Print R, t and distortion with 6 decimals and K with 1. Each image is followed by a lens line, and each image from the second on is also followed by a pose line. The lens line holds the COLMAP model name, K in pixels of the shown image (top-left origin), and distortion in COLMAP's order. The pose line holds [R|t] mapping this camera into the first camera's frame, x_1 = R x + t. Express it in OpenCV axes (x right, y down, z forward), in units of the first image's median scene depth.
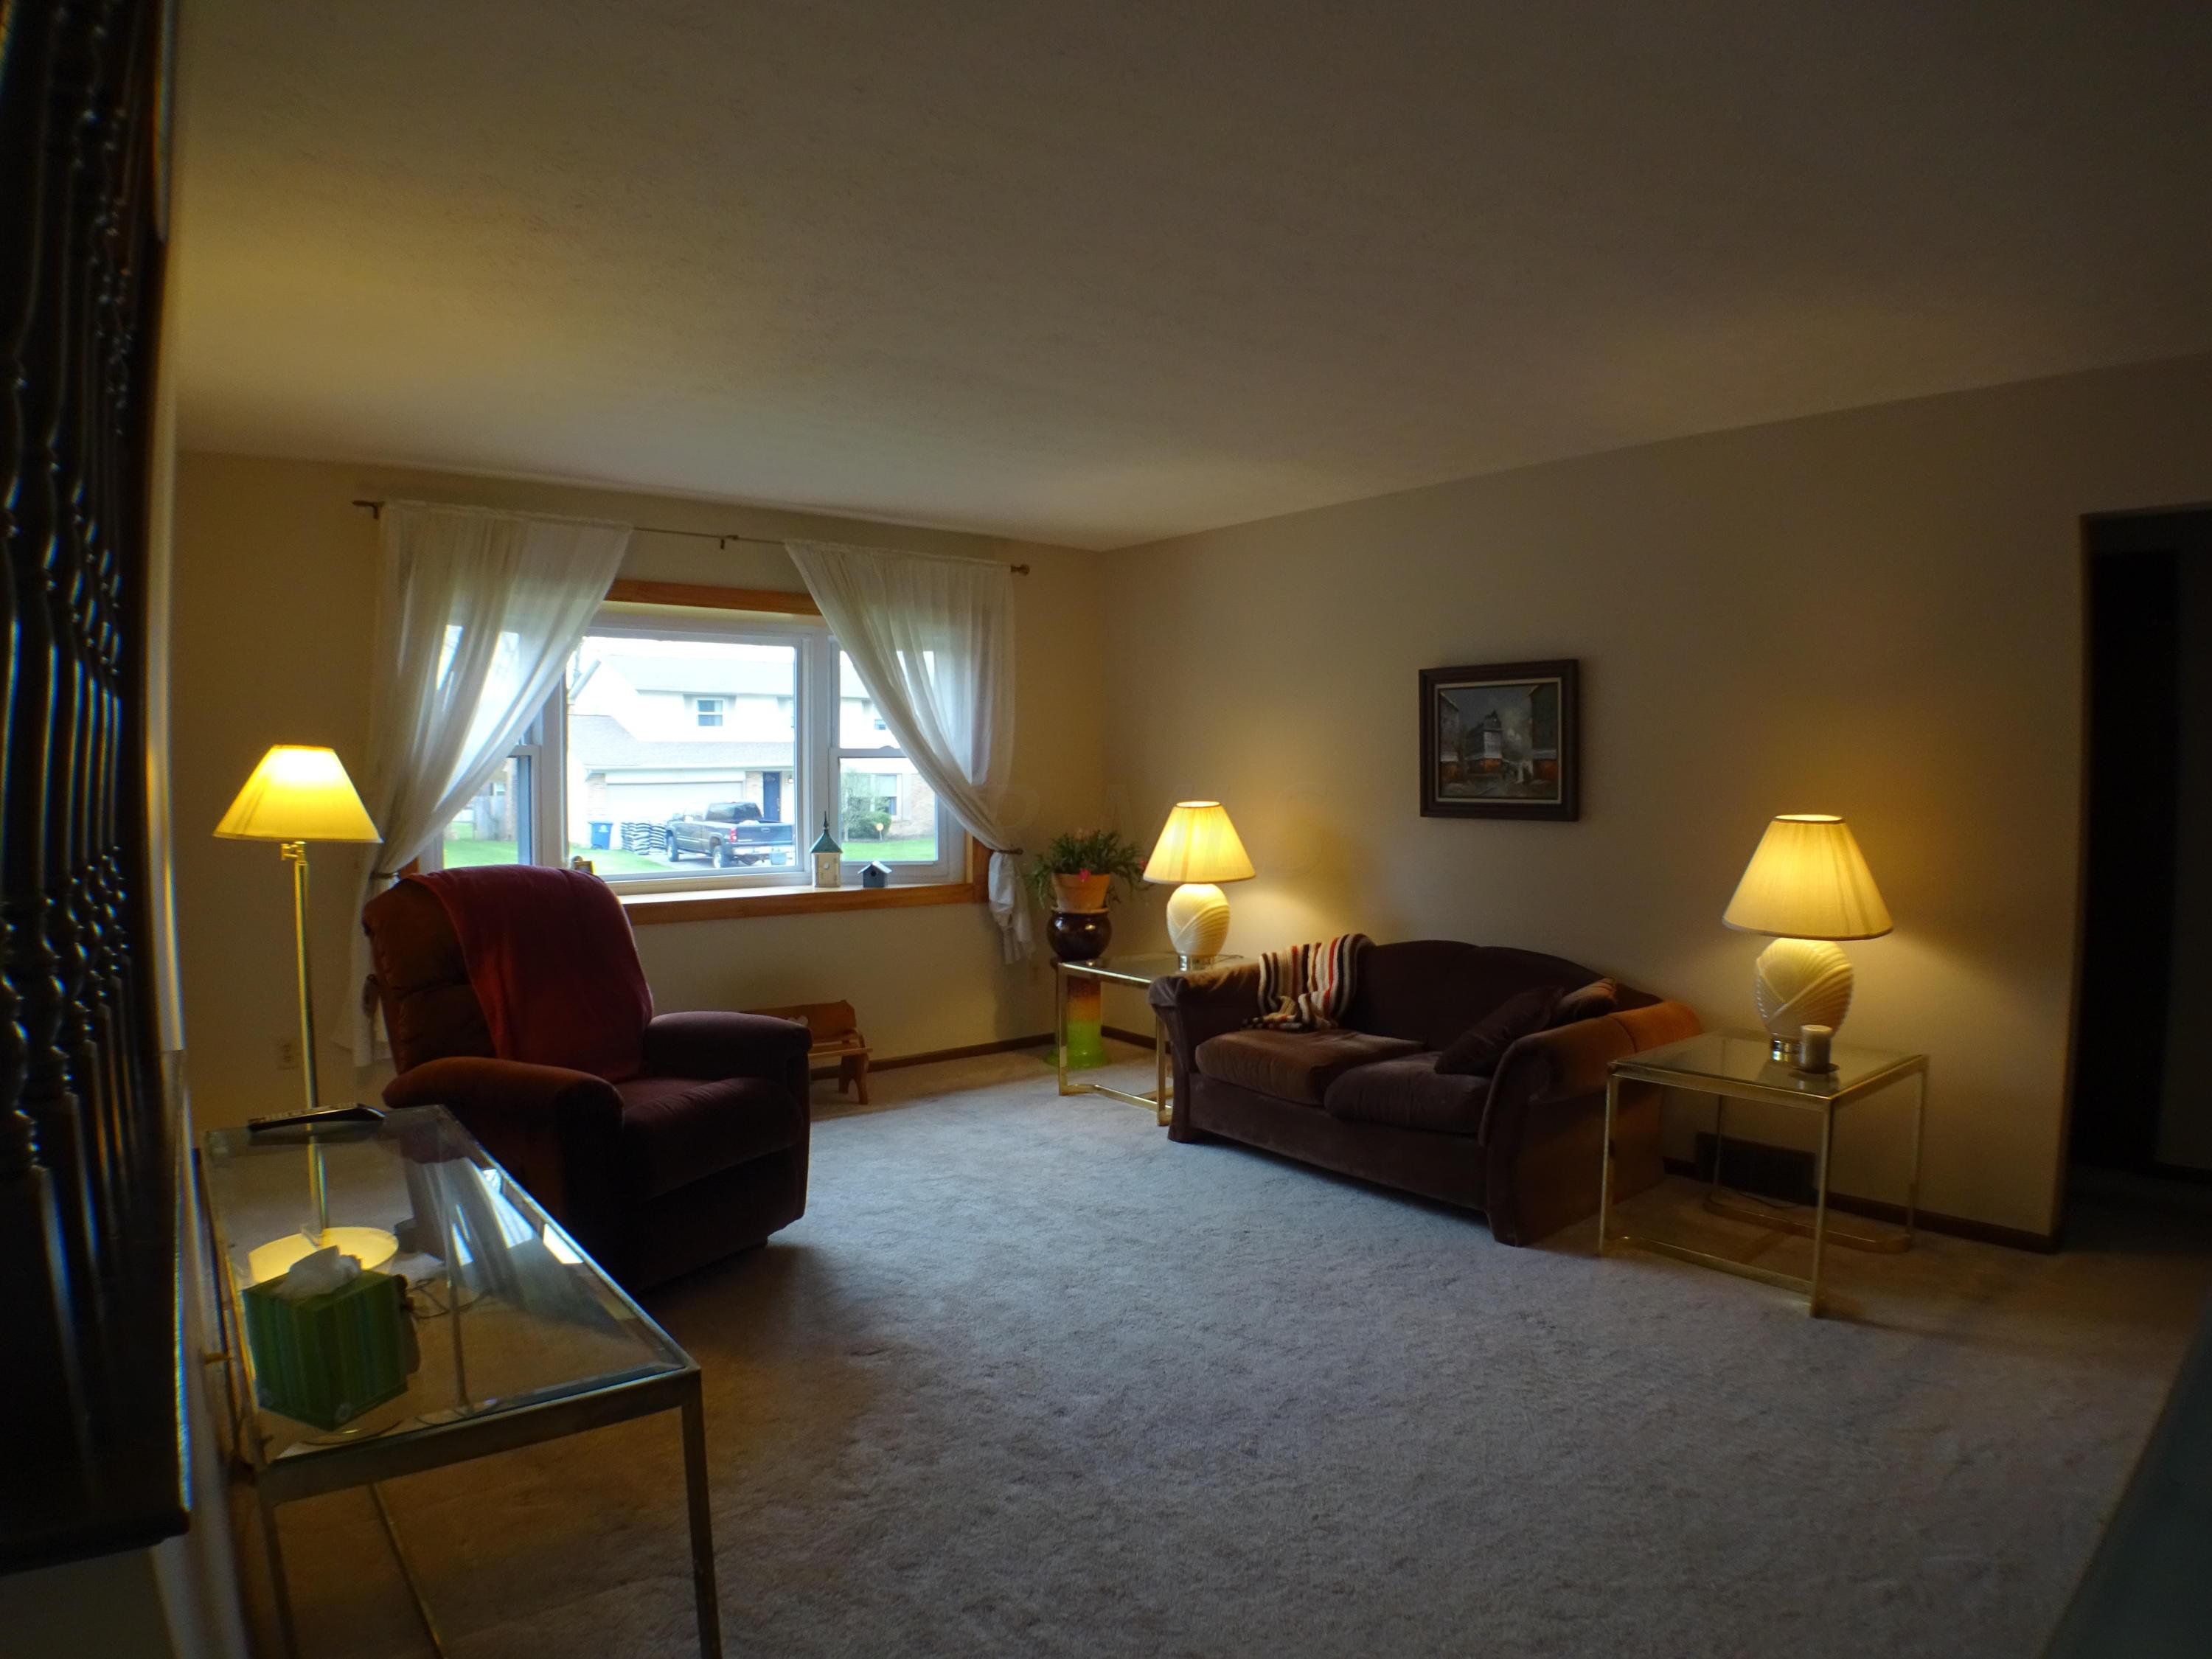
lens RADIAL K [[1264.7, 0, 1089.0], [0, 1264.7, 813.2], [0, 0, 1]] dist [-0.164883, 0.028133]
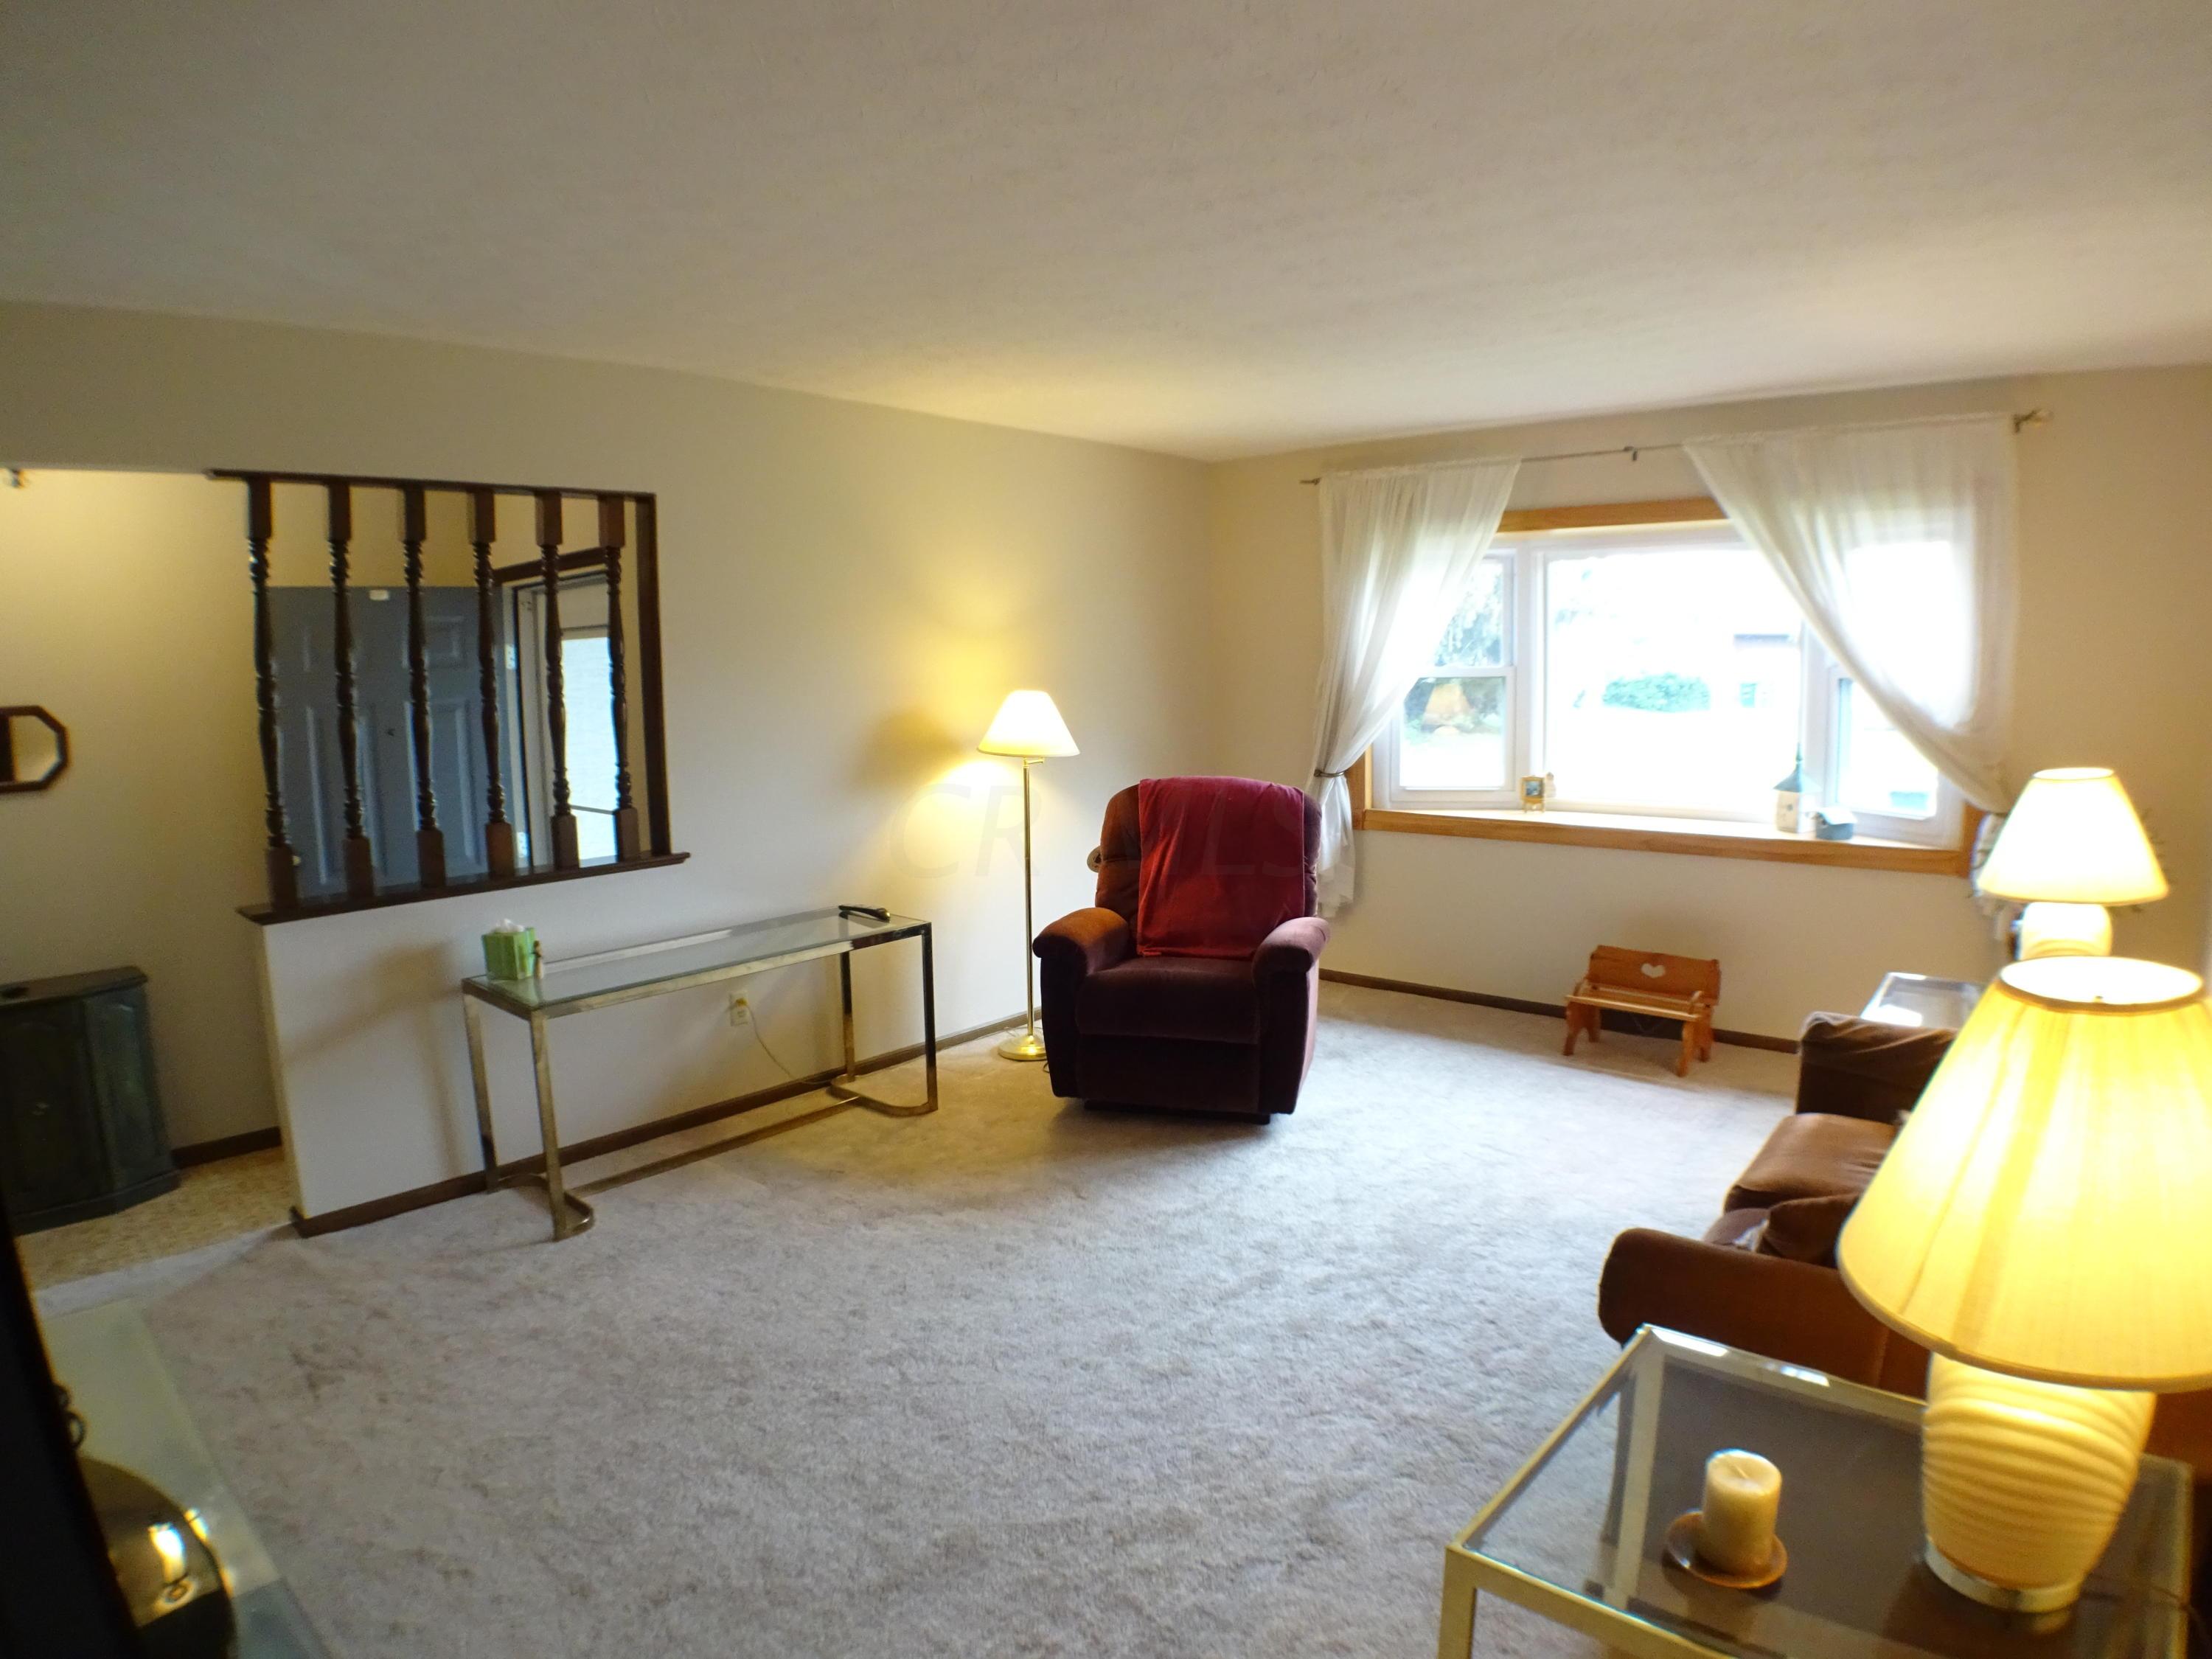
lens RADIAL K [[1264.7, 0, 1089.0], [0, 1264.7, 813.2], [0, 0, 1]] dist [-0.164883, 0.028133]
pose [[0.153046, 0.120615, -0.980831, 0.651929], [-0.012745, 0.992682, 0.120083, -0.057344], [0.988137, -0.005877, 0.153463, 0.497814]]
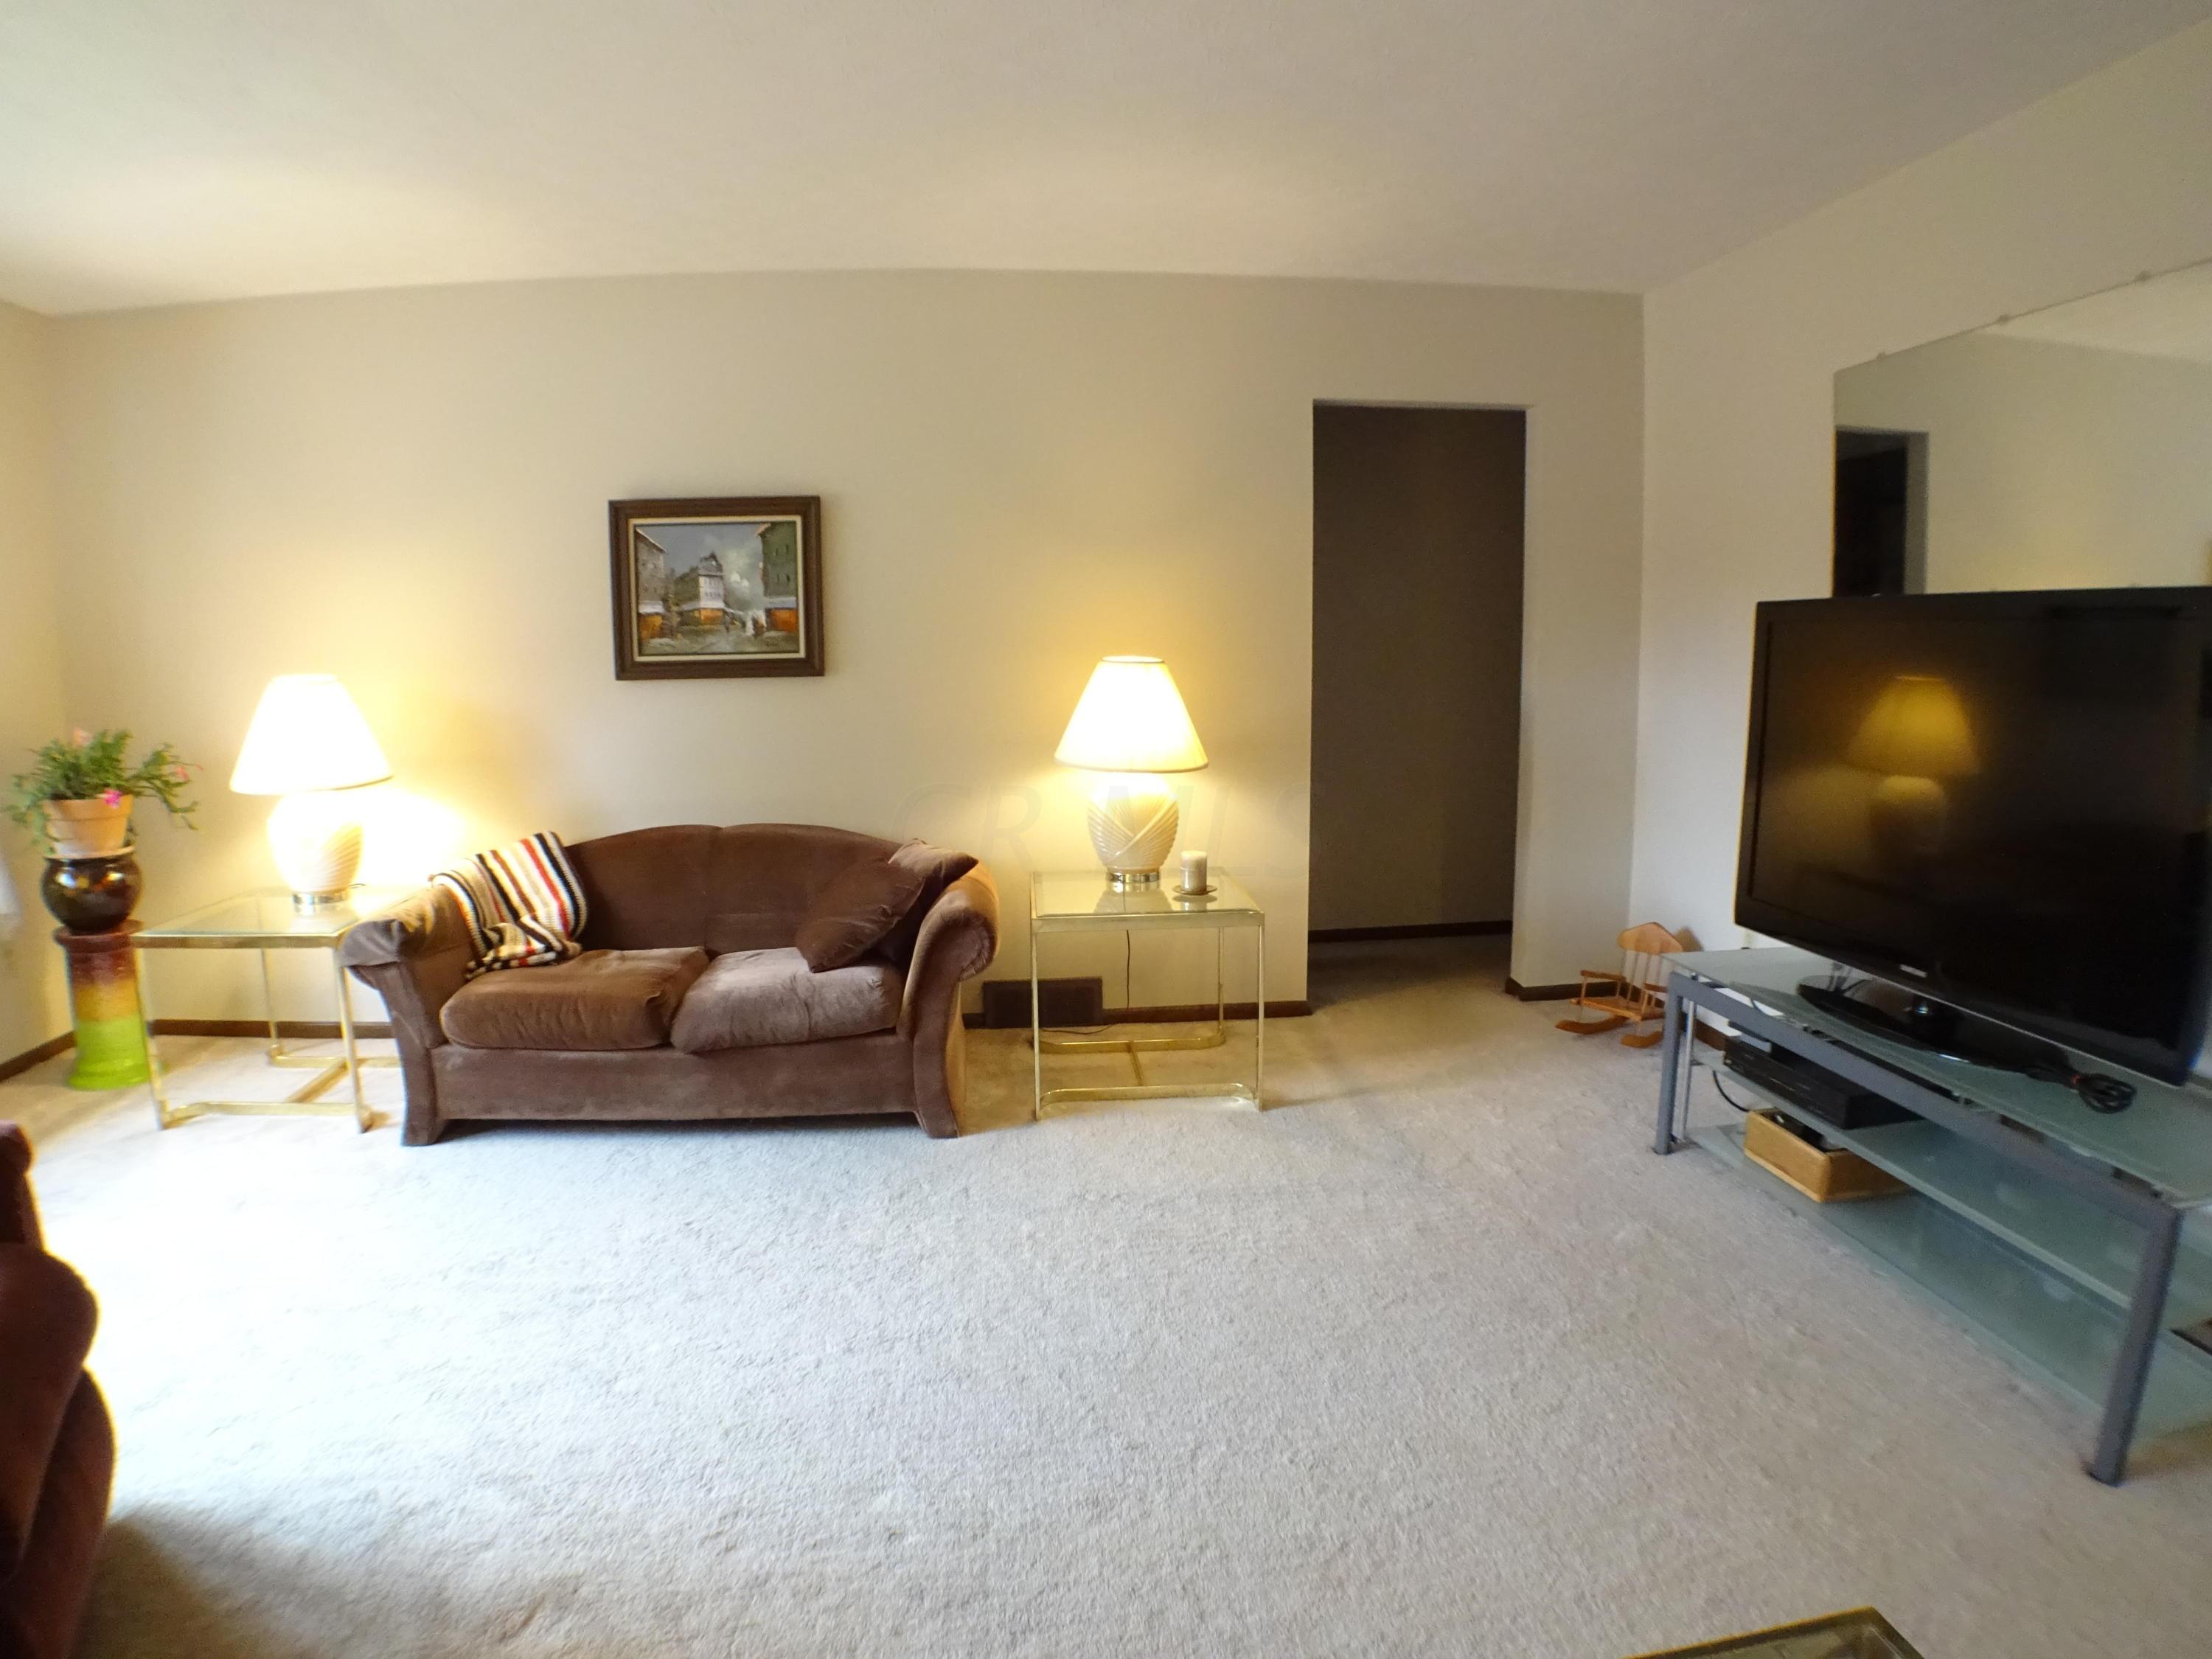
lens RADIAL K [[1278.6, 0, 1091.0], [0, 1278.6, 818.5], [0, 0, 1]] dist [-0.169308, 0.027633]
pose [[0.544310, -0.120879, 0.830130, -0.266068], [0.029303, 0.991700, 0.125192, -0.000416], [-0.838372, -0.043818, 0.543334, 0.297986]]
